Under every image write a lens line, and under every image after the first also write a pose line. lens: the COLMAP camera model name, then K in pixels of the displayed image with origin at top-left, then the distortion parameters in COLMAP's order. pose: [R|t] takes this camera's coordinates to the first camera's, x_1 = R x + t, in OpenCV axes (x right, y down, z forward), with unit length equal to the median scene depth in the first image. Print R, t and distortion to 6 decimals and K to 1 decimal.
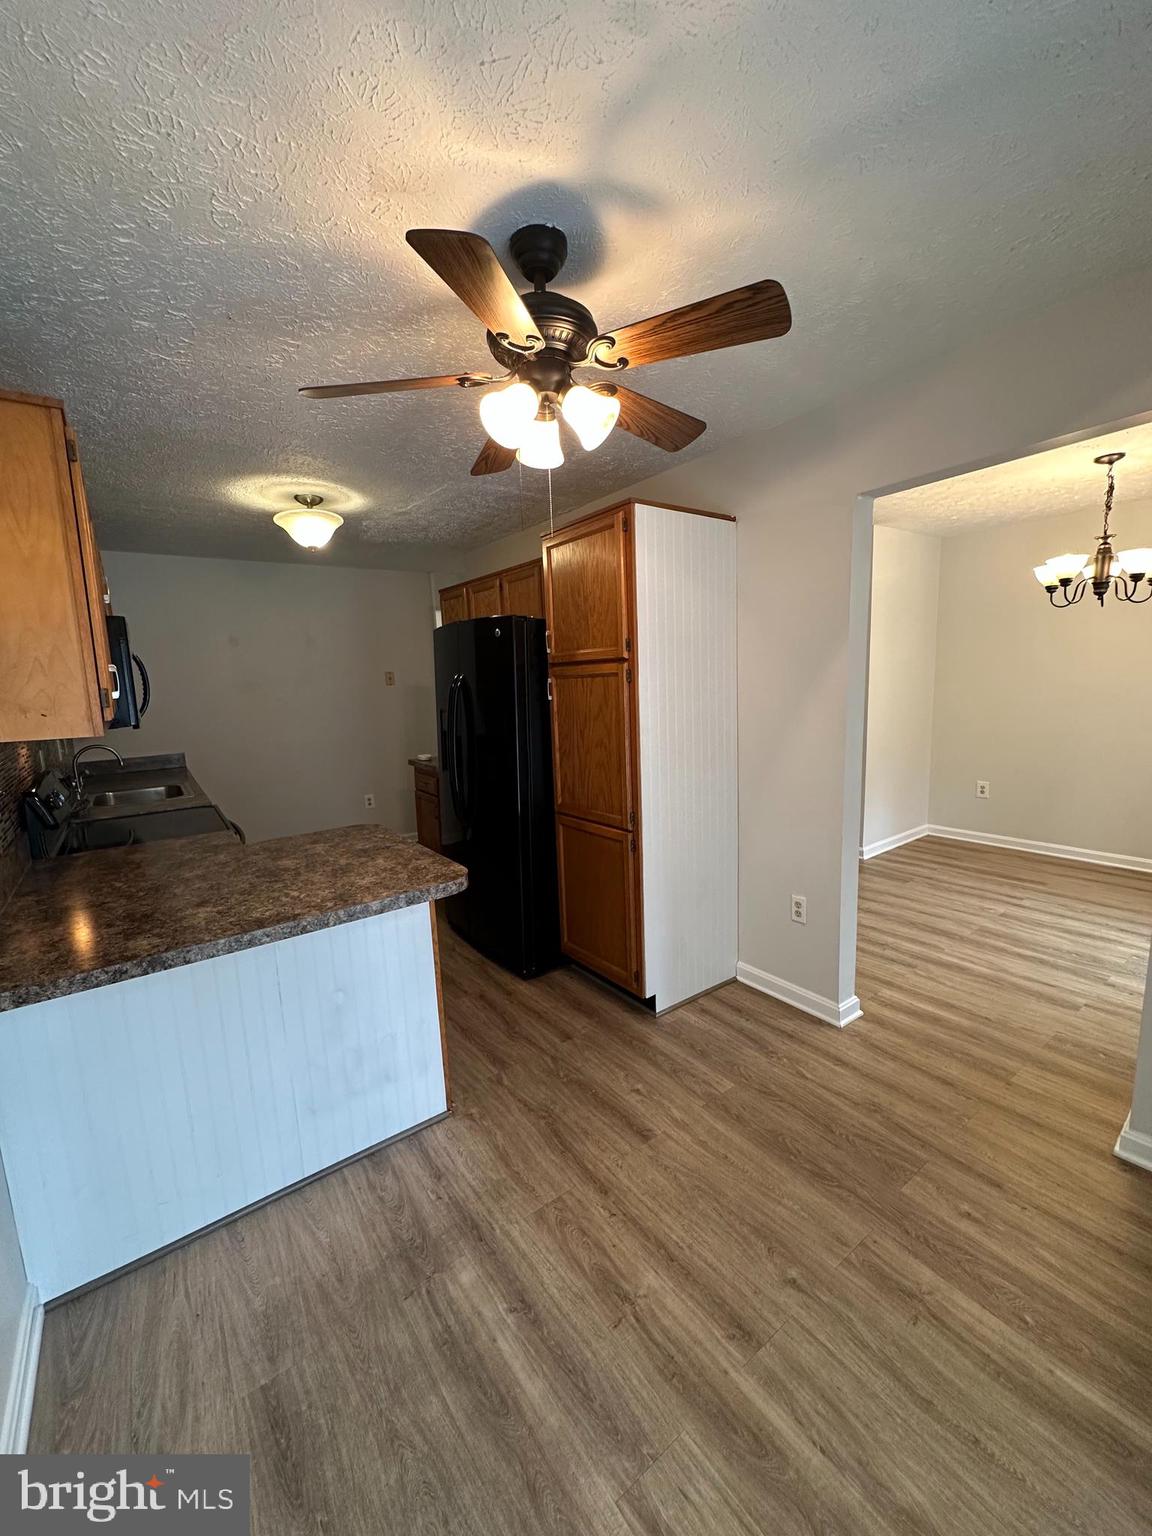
lens RADIAL K [[611.9, 0, 573.7], [0, 611.9, 767.4], [0, 0, 1]] dist [-0.002714, 0.000380]
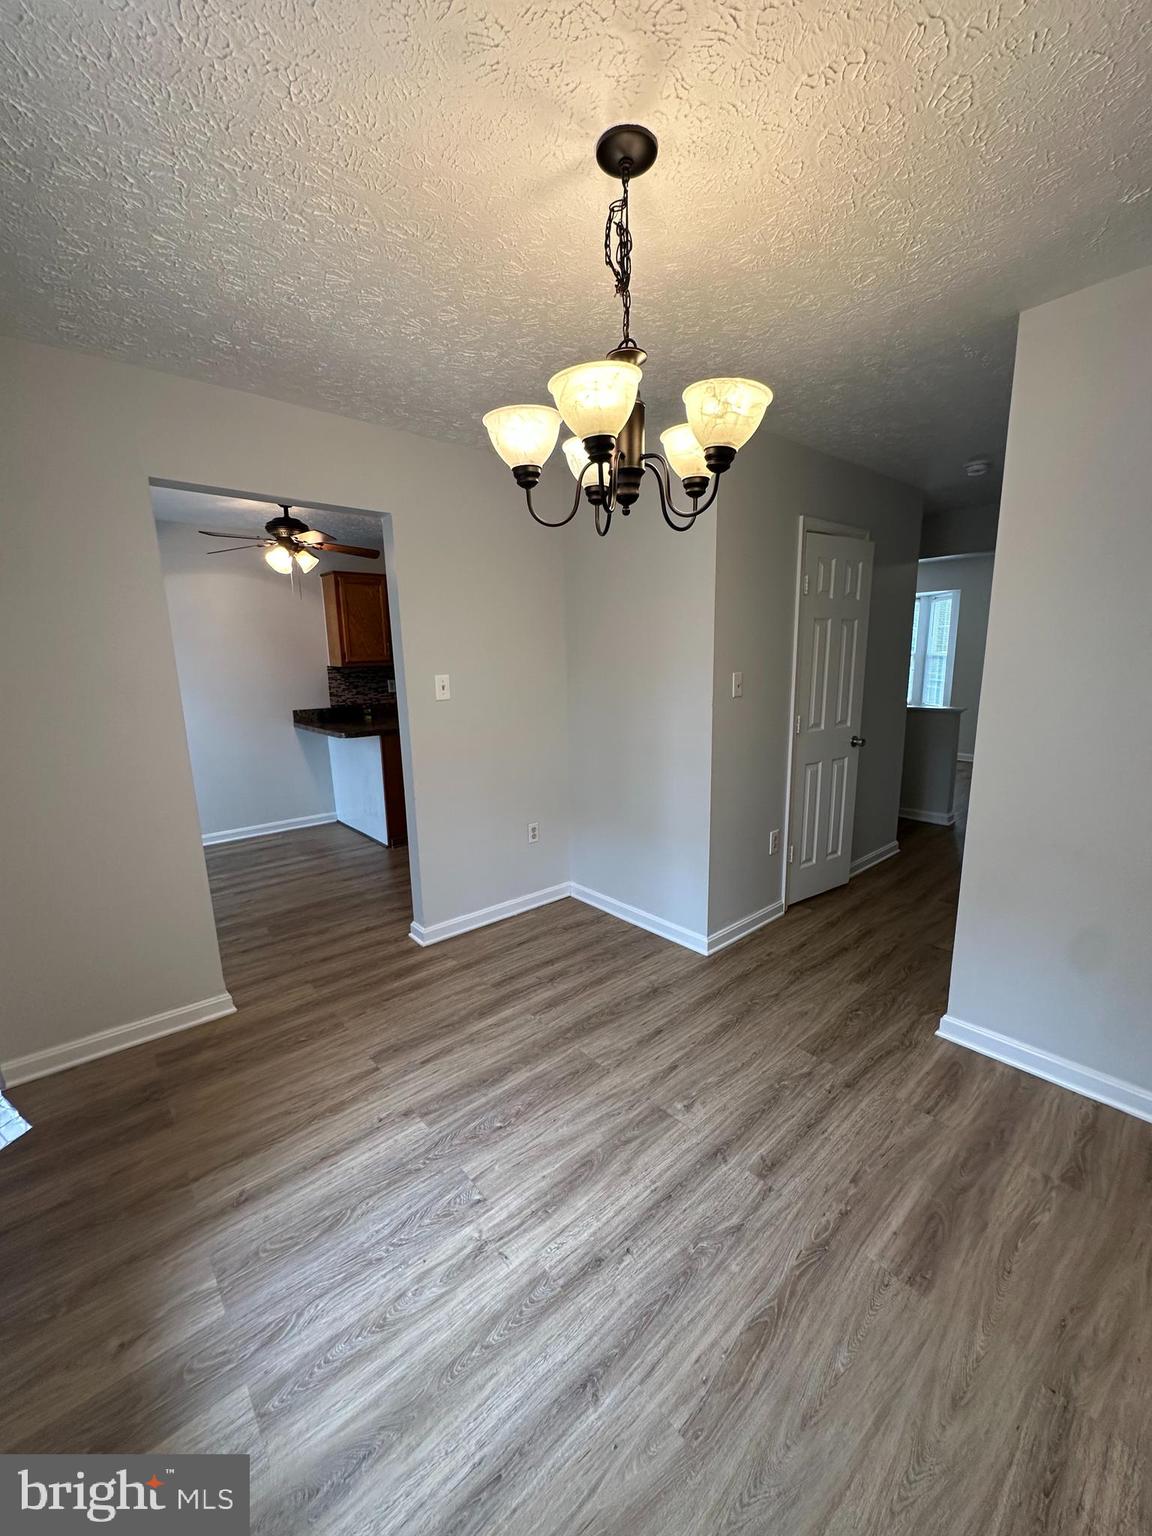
lens RADIAL K [[611.9, 0, 573.7], [0, 611.9, 767.4], [0, 0, 1]] dist [-0.002714, 0.000380]
pose [[0.084089, 0.227445, -0.970154, 1.378253], [-0.130054, 0.967779, 0.215616, -0.201532], [0.987935, 0.108041, 0.110959, 0.980867]]
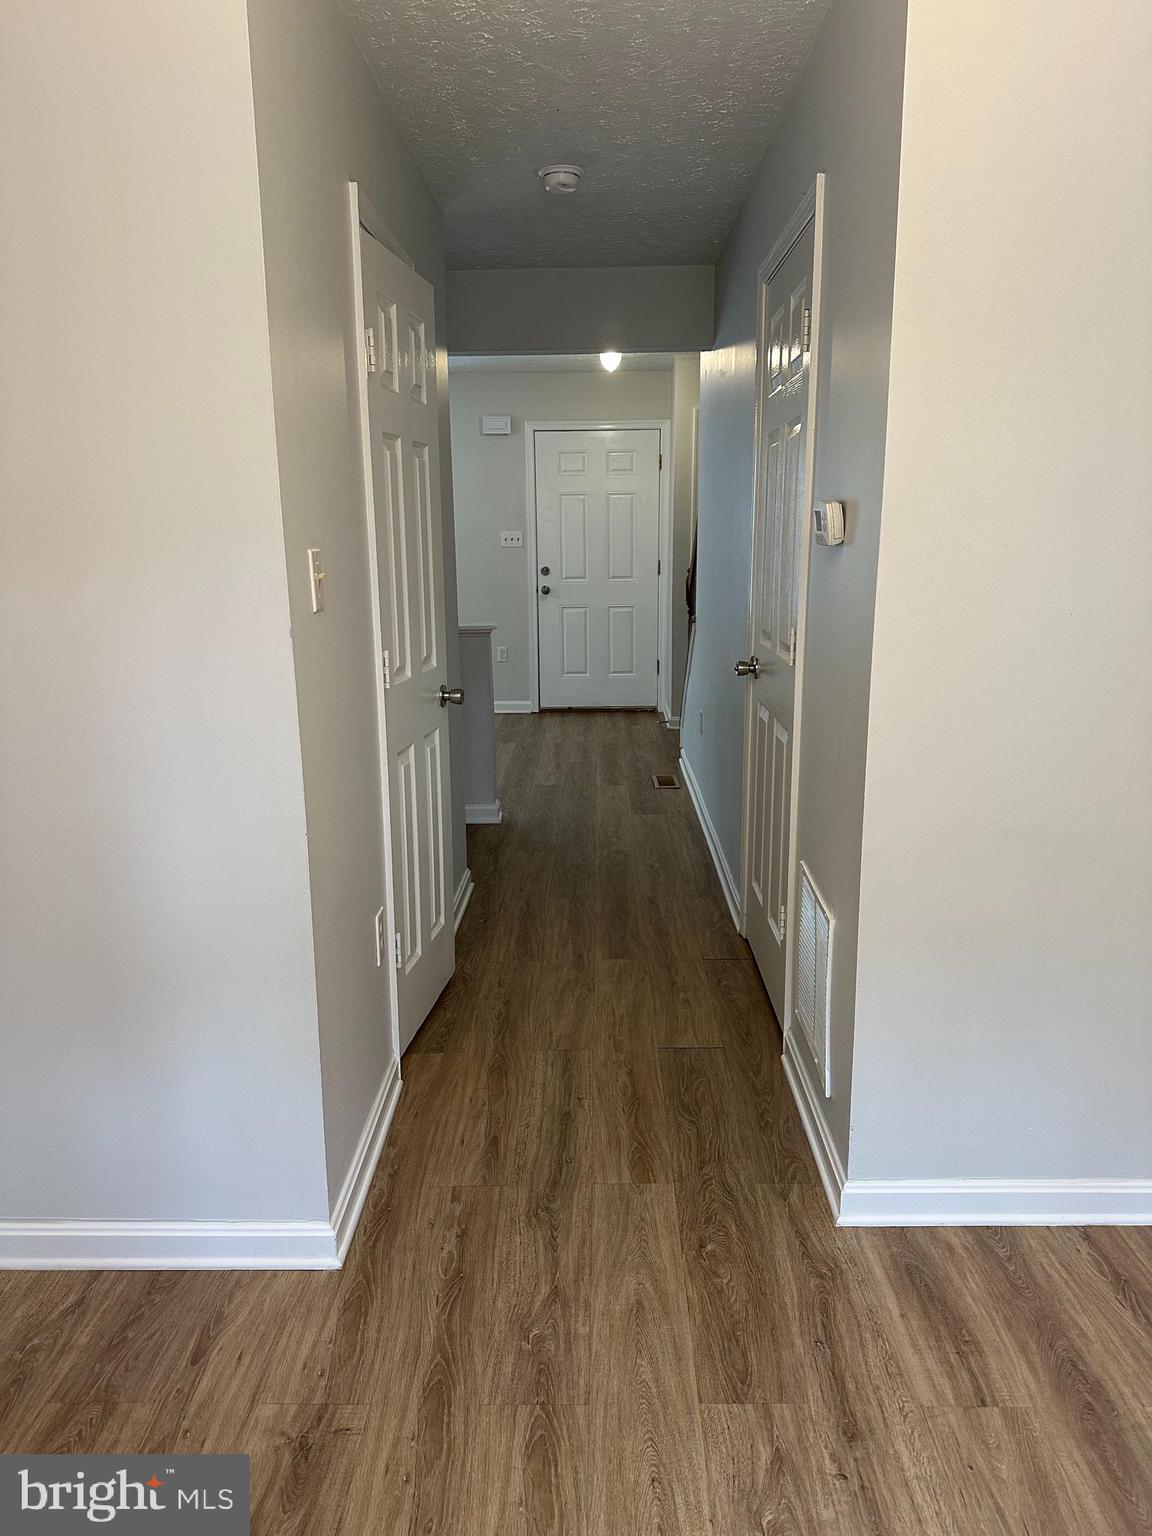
lens RADIAL K [[1073.1, 0, 578.2], [0, 1073.1, 775.3], [0, 0, 1]] dist [0.004400, -0.006178]
pose [[0.801605, 0.173085, -0.572250, 0.962963], [-0.115010, 0.983941, 0.136502, -0.144597], [0.586687, -0.043606, 0.808639, 0.880490]]
